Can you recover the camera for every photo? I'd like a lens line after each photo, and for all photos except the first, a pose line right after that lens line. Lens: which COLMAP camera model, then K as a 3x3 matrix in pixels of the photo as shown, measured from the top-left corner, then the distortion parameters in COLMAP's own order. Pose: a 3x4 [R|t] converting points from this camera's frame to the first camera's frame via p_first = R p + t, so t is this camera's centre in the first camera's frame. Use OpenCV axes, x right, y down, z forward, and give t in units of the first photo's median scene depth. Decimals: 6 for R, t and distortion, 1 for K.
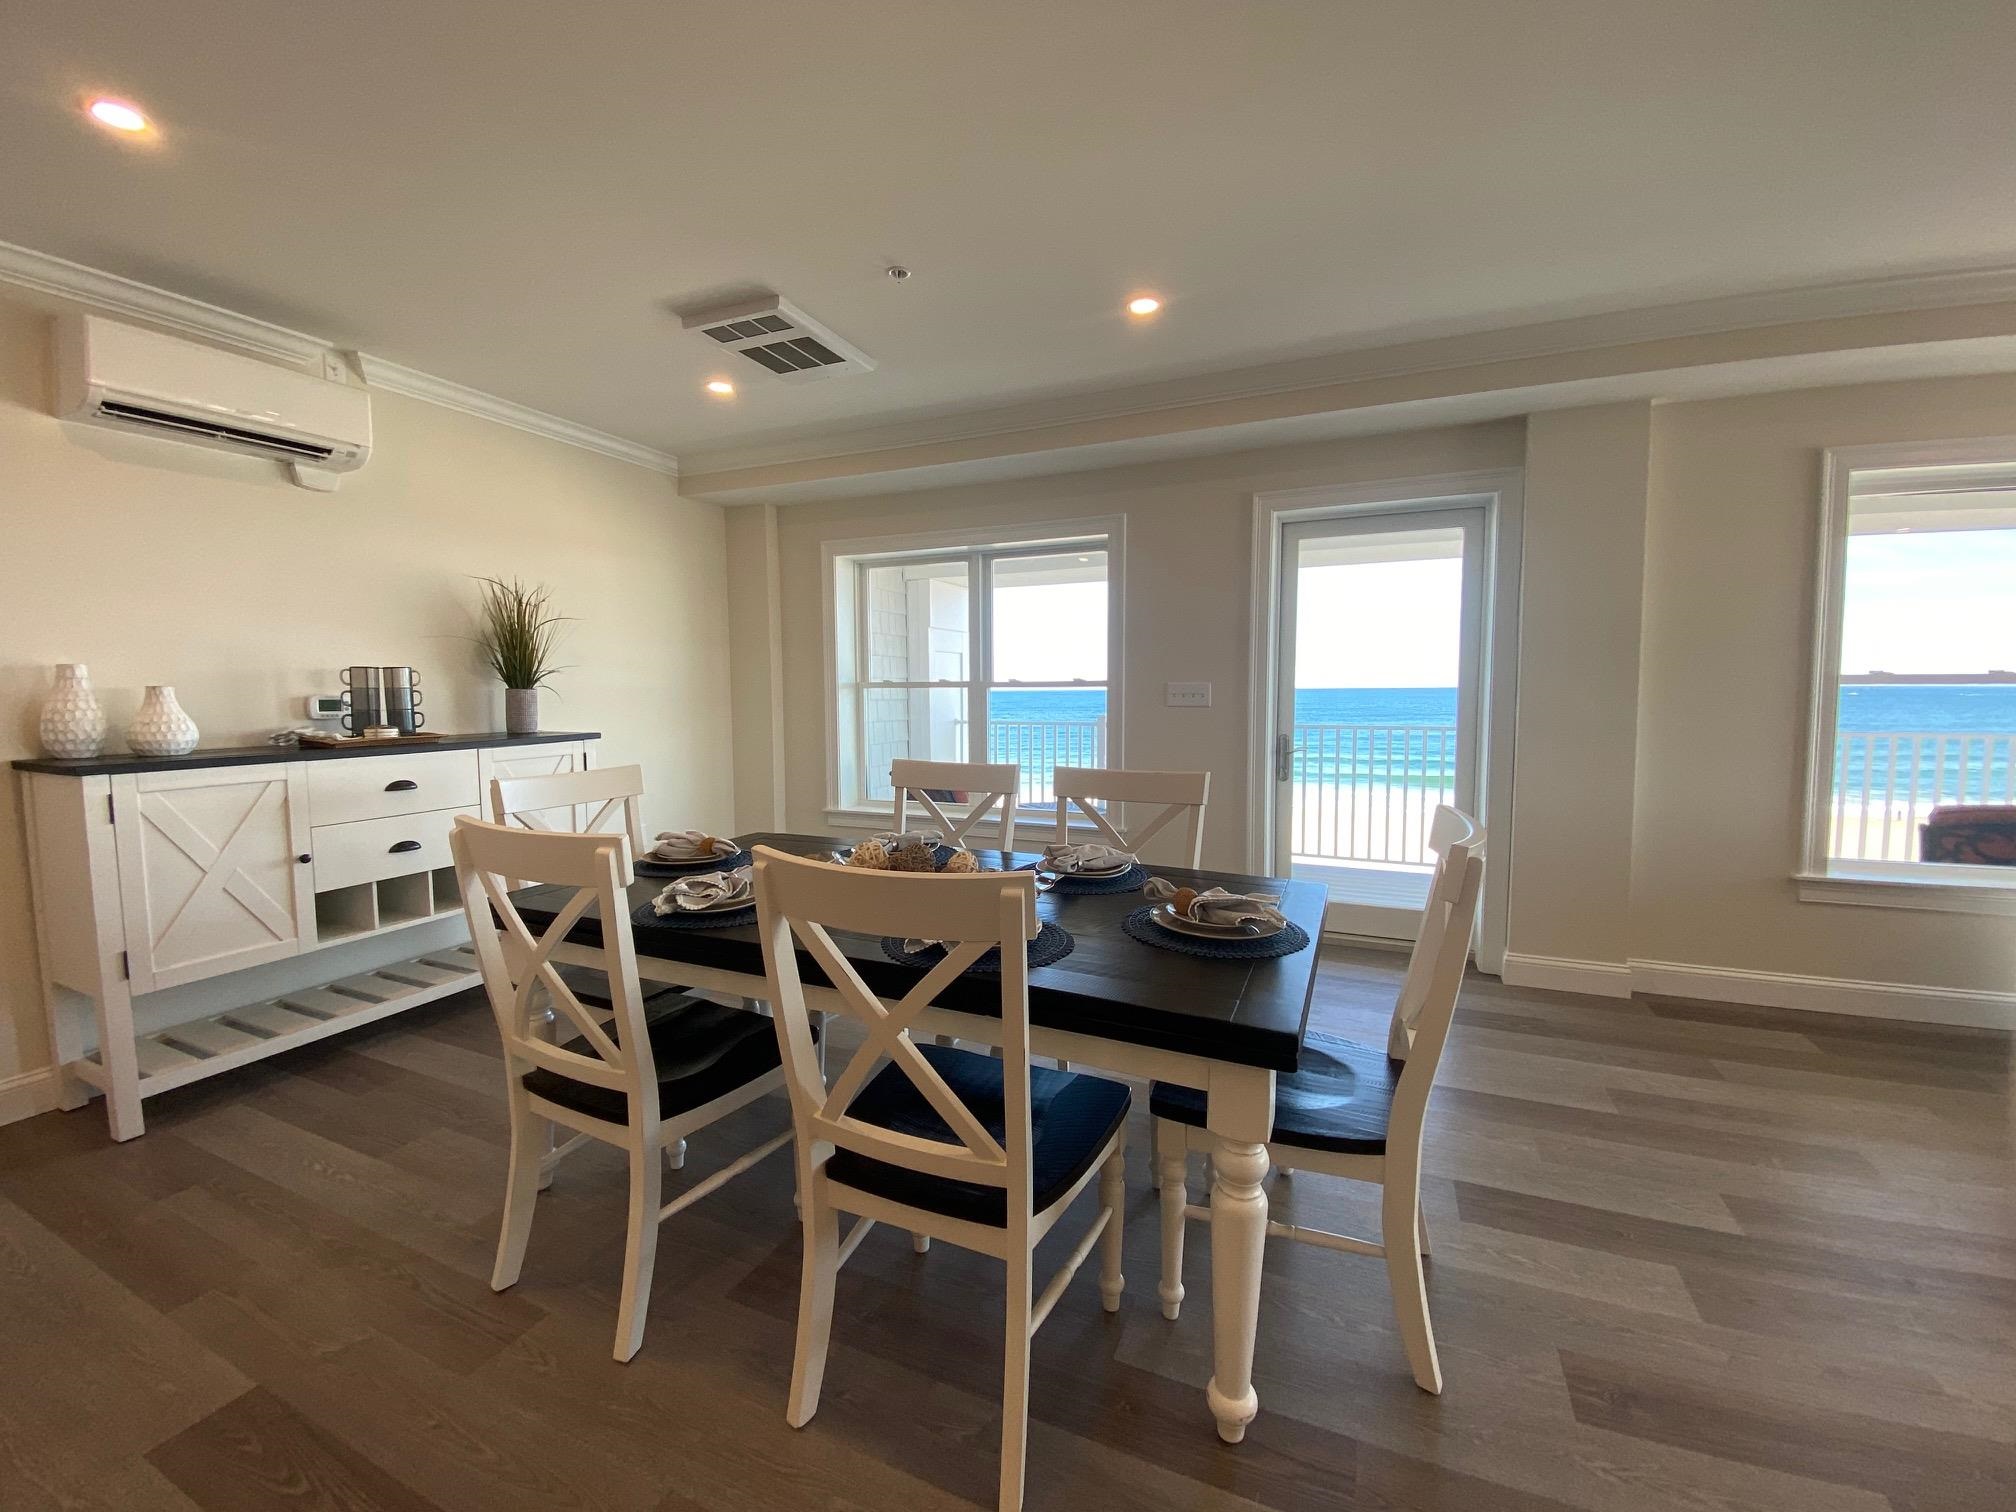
lens RADIAL K [[825.3, 0, 993.6], [0, 825.3, 744.4], [0, 0, 1]] dist [0.036950, -0.032098]
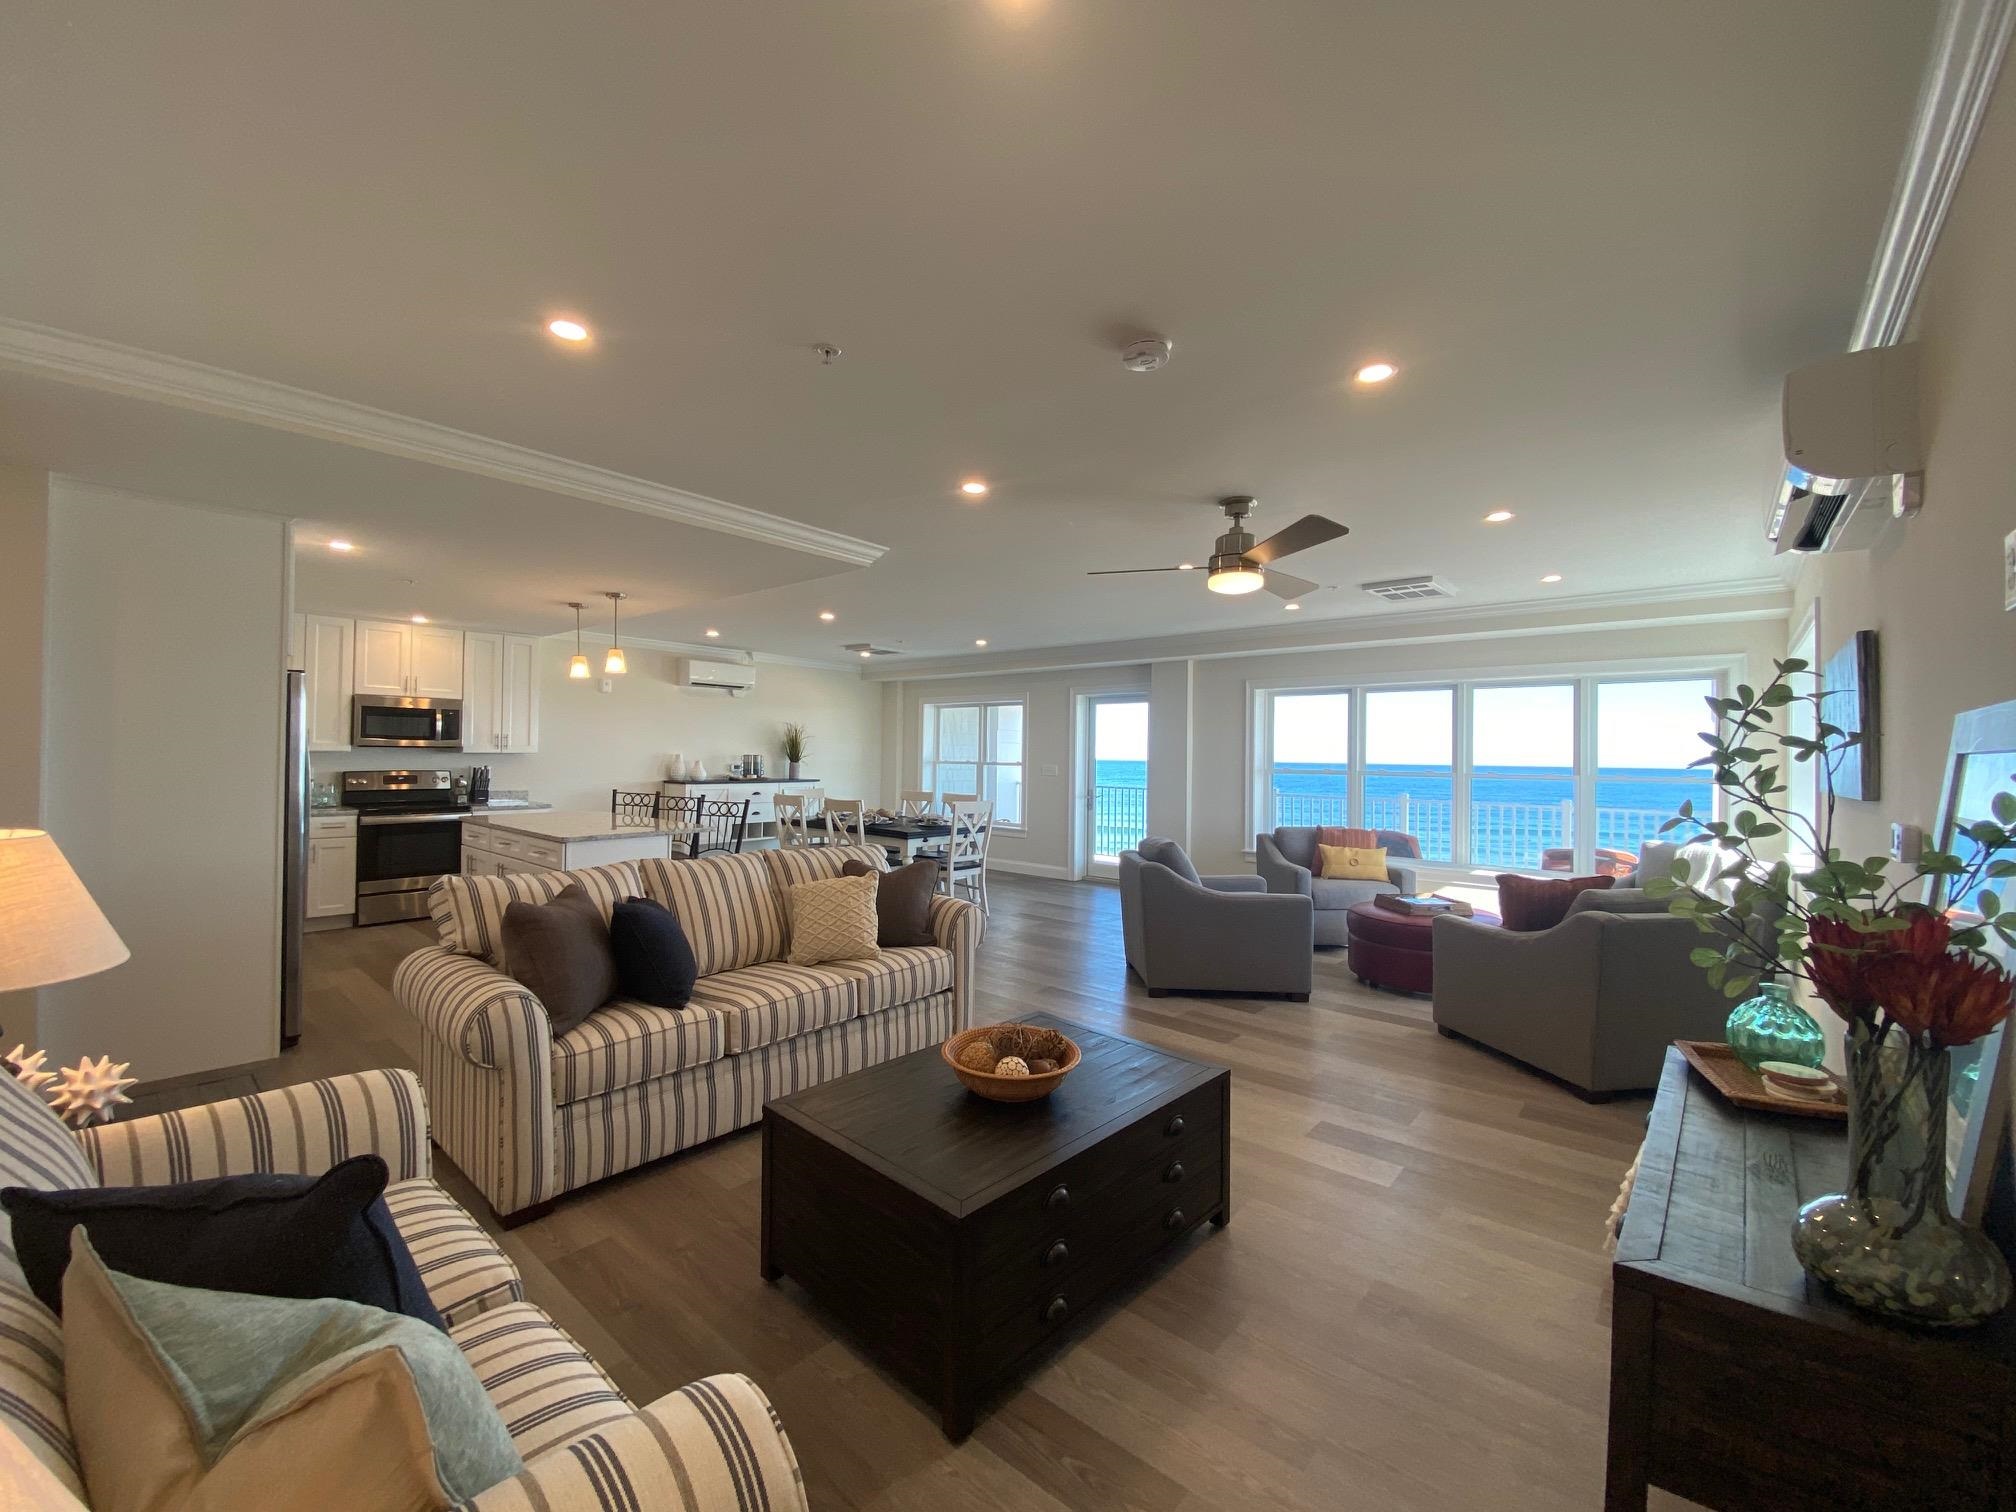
lens RADIAL K [[825.3, 0, 993.6], [0, 825.3, 744.4], [0, 0, 1]] dist [0.036950, -0.032098]
pose [[0.955053, 0.016305, -0.295985, 0.971704], [-0.041510, 0.996004, -0.079073, 0.069135], [0.293513, 0.087806, 0.951914, -1.576740]]
